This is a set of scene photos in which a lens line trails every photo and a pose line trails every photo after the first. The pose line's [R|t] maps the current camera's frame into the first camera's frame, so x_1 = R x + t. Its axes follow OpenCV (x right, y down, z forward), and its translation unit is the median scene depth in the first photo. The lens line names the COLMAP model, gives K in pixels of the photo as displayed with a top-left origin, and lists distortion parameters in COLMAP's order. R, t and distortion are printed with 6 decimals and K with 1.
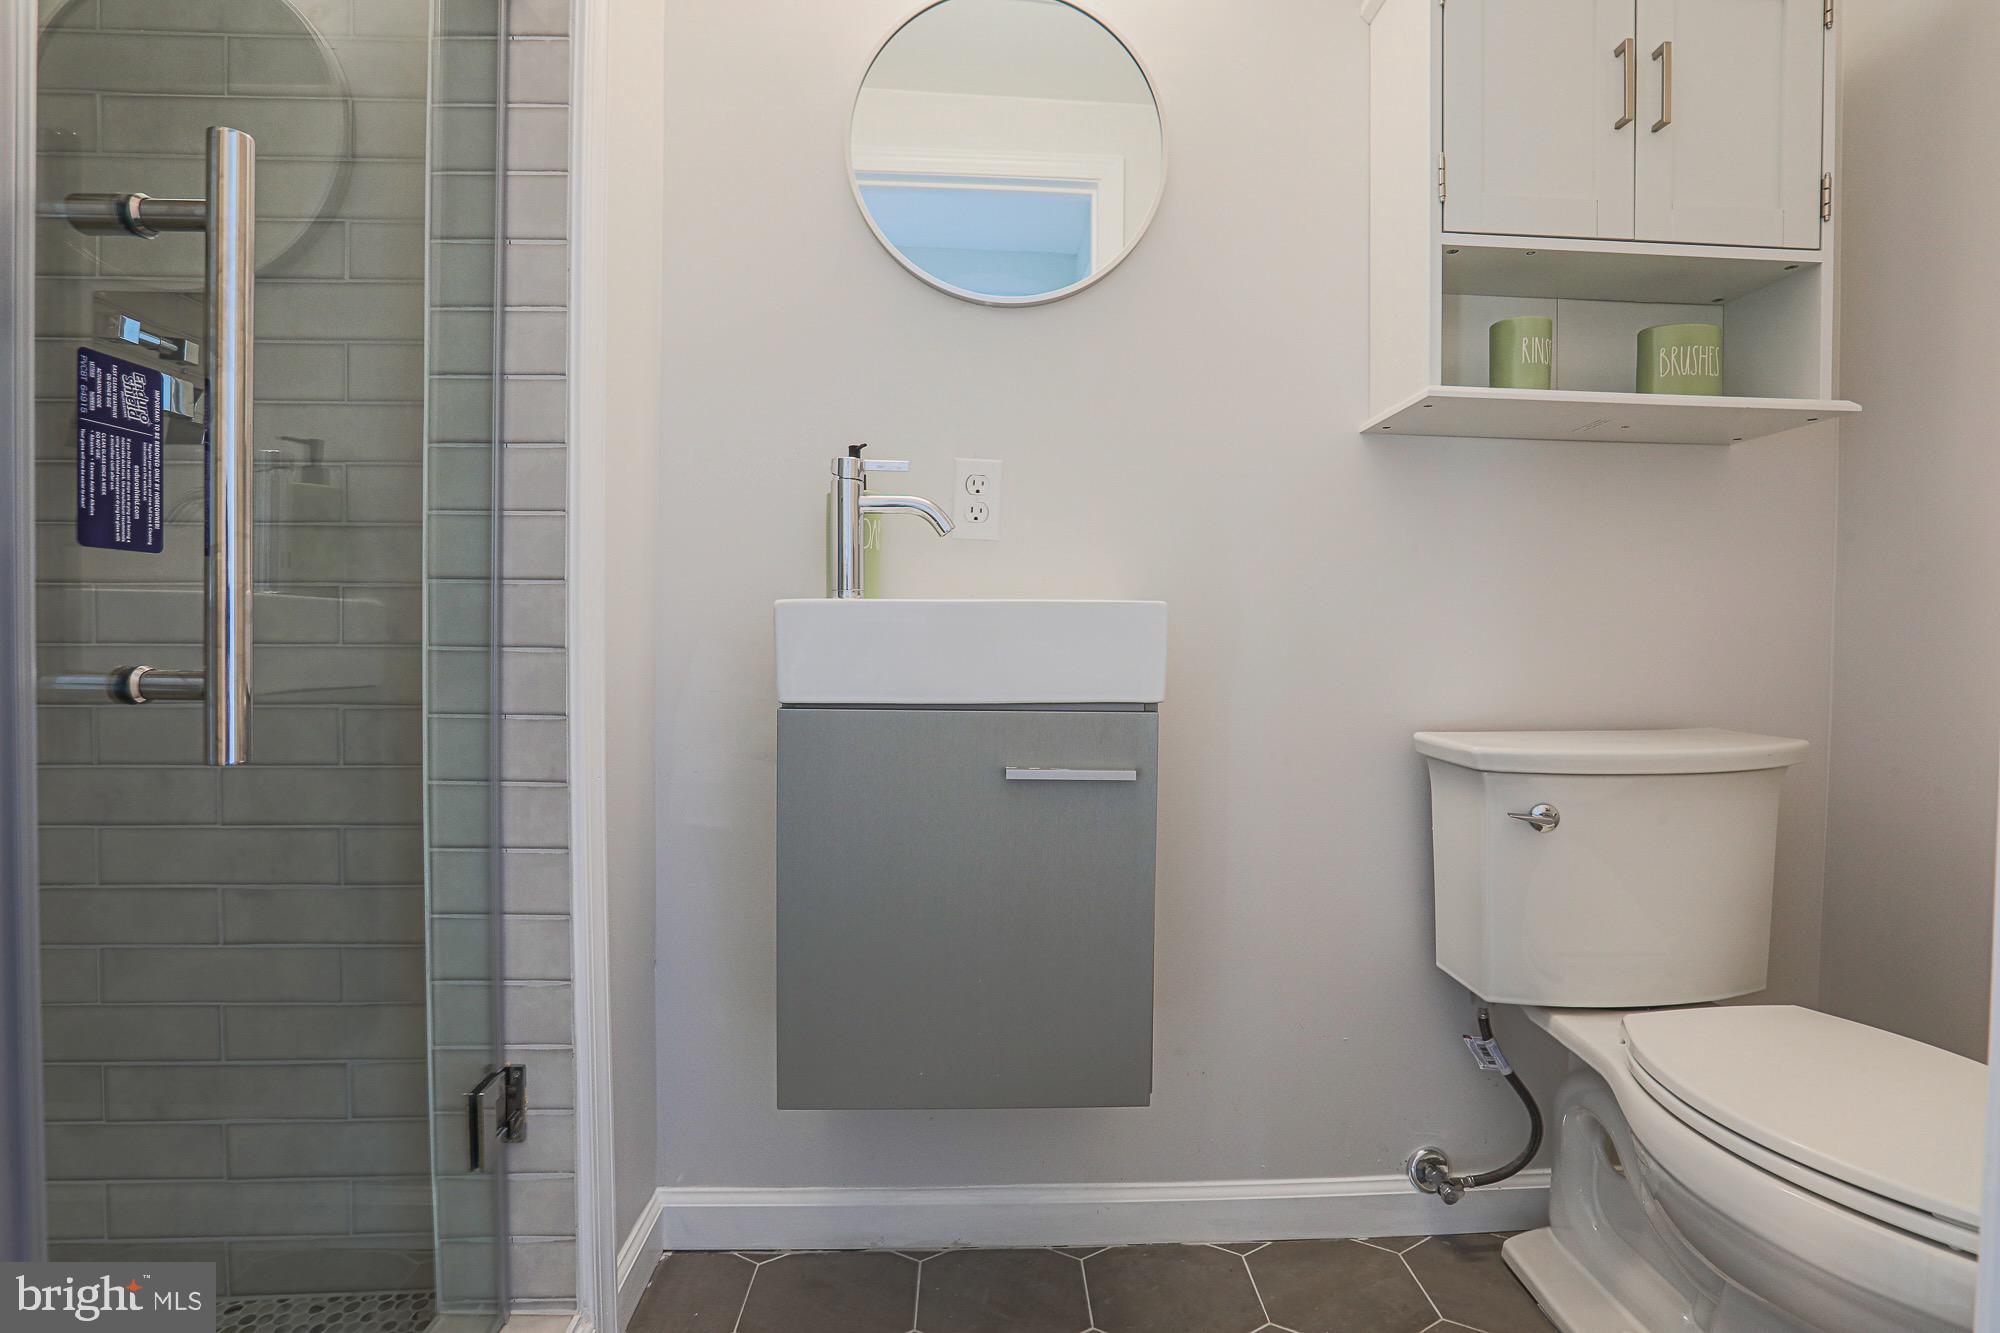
lens RADIAL K [[973.2, 0, 1008.3], [0, 973.2, 656.2], [0, 0, 1]] dist [-0.025145, 0.000266]
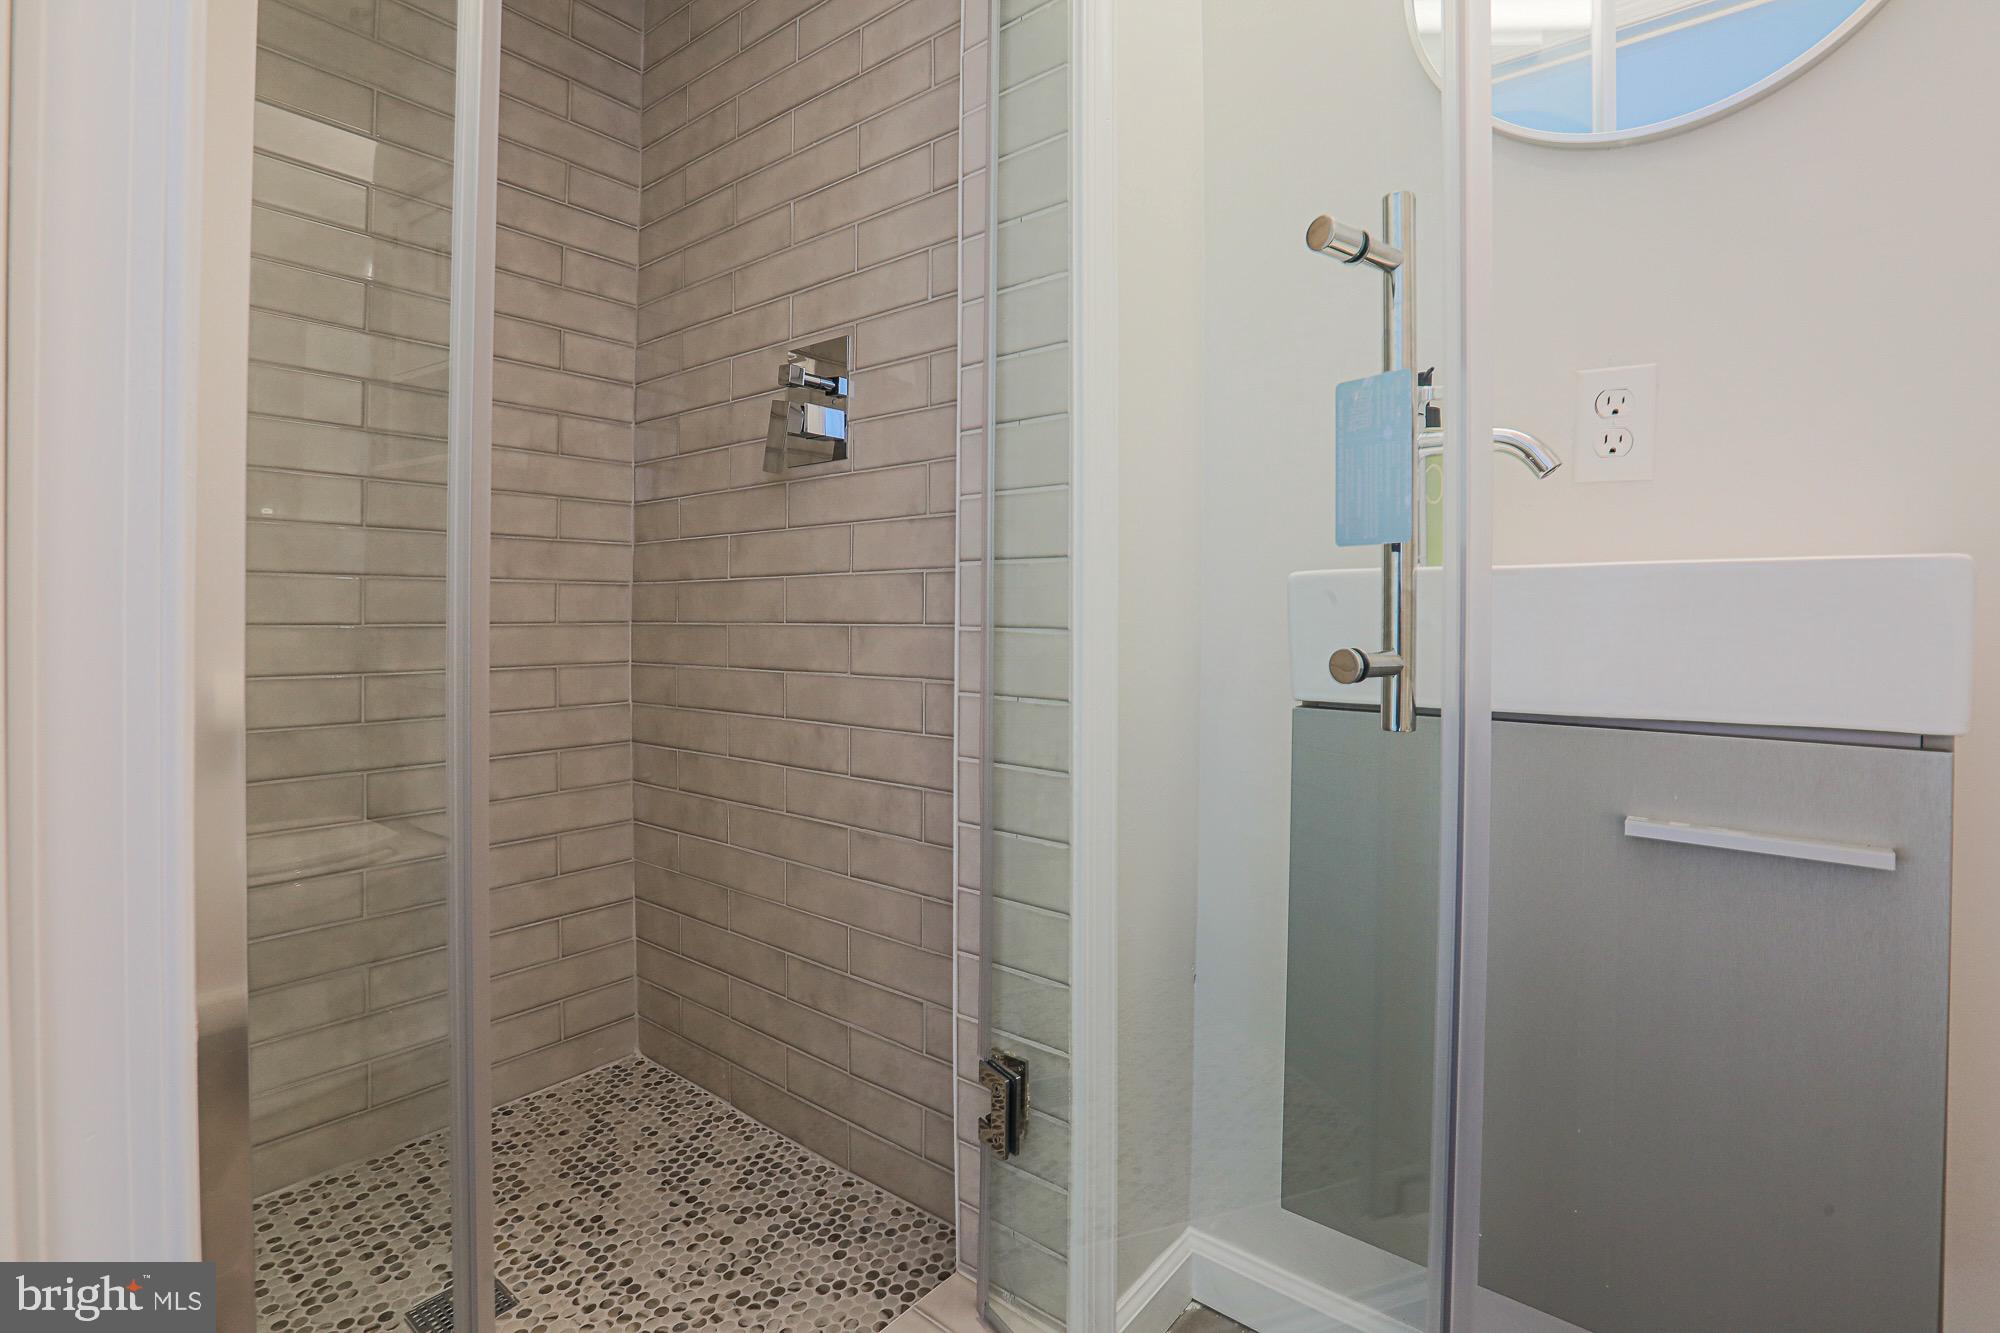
lens RADIAL K [[922.9, 0, 994.6], [0, 922.9, 613.6], [0, 0, 1]] dist [-0.046347, 0.000162]
pose [[0.745122, -0.002967, -0.666922, 0.078751], [-0.017836, 0.999544, -0.024375, -0.000743], [0.666690, 0.030058, 0.744729, 0.259627]]
